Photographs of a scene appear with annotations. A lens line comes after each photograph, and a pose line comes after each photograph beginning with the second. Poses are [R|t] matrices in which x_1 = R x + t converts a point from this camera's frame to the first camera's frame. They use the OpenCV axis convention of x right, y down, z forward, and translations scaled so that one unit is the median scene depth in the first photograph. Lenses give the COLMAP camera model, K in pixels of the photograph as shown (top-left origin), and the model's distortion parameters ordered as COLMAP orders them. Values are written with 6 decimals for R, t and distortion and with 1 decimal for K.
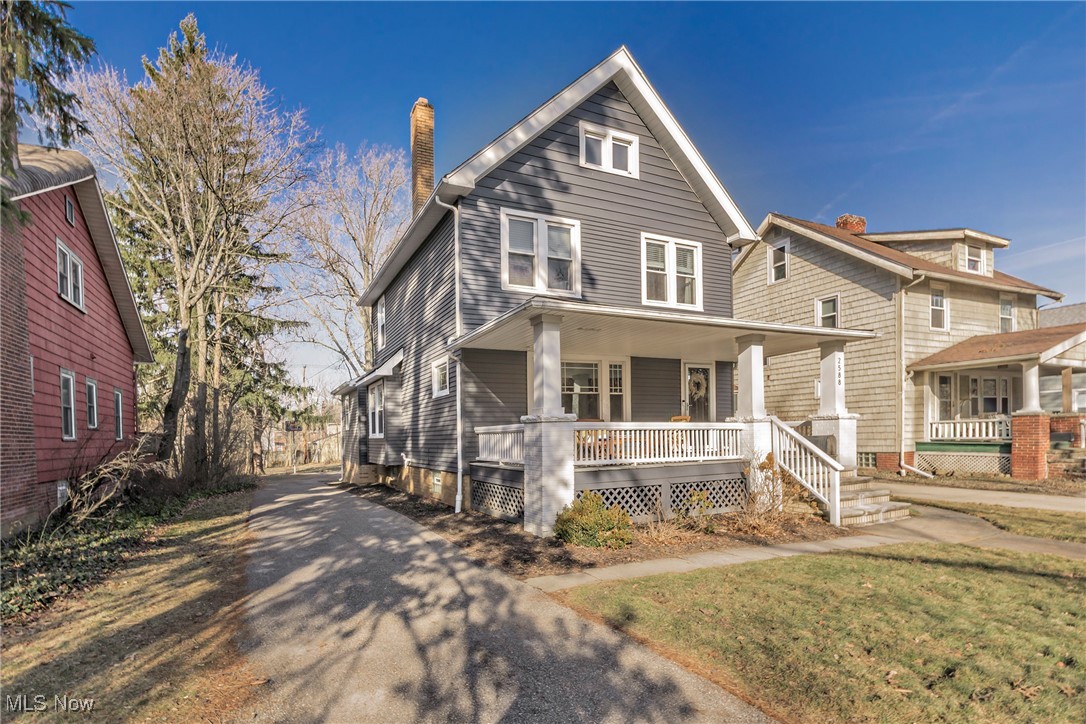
lens RADIAL K [[501.1, 0, 535.9], [0, 501.1, 444.2], [0, 0, 1]] dist [0.001212, 0.000016]
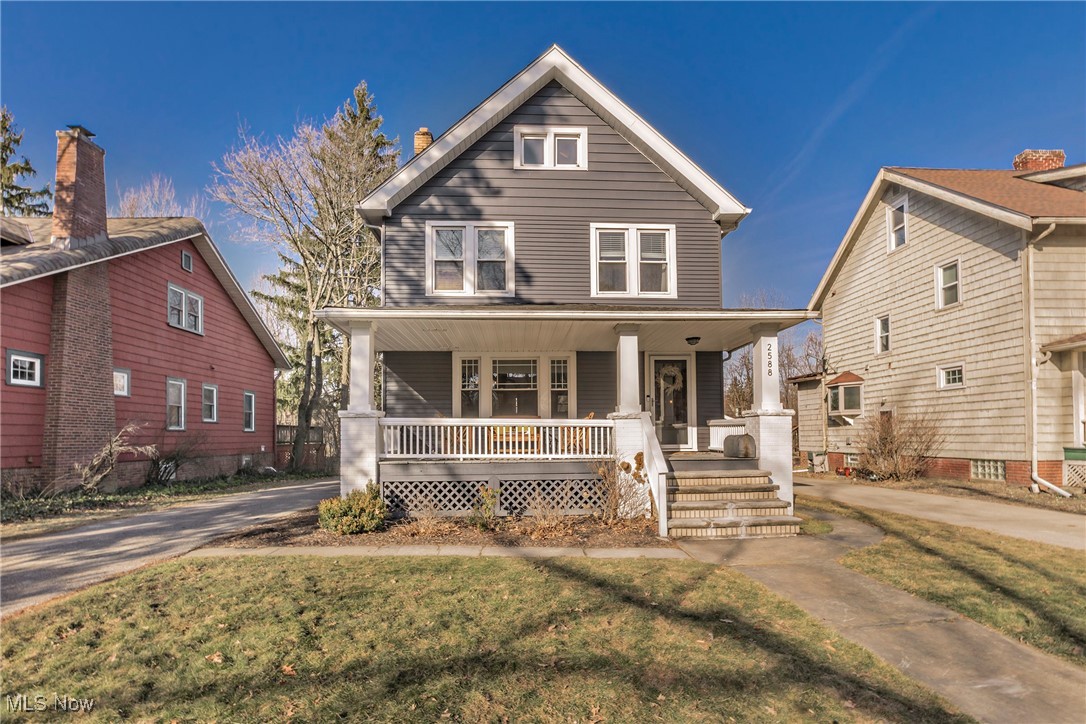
lens RADIAL K [[511.3, 0, 544.8], [0, 511.3, 426.6], [0, 0, 1]] dist [0.000591, 0.000150]
pose [[0.938573, 0.009831, -0.344941, 0.474027], [-0.019444, 0.999513, -0.024419, -0.002918], [0.344533, 0.029626, 0.938307, 0.051071]]
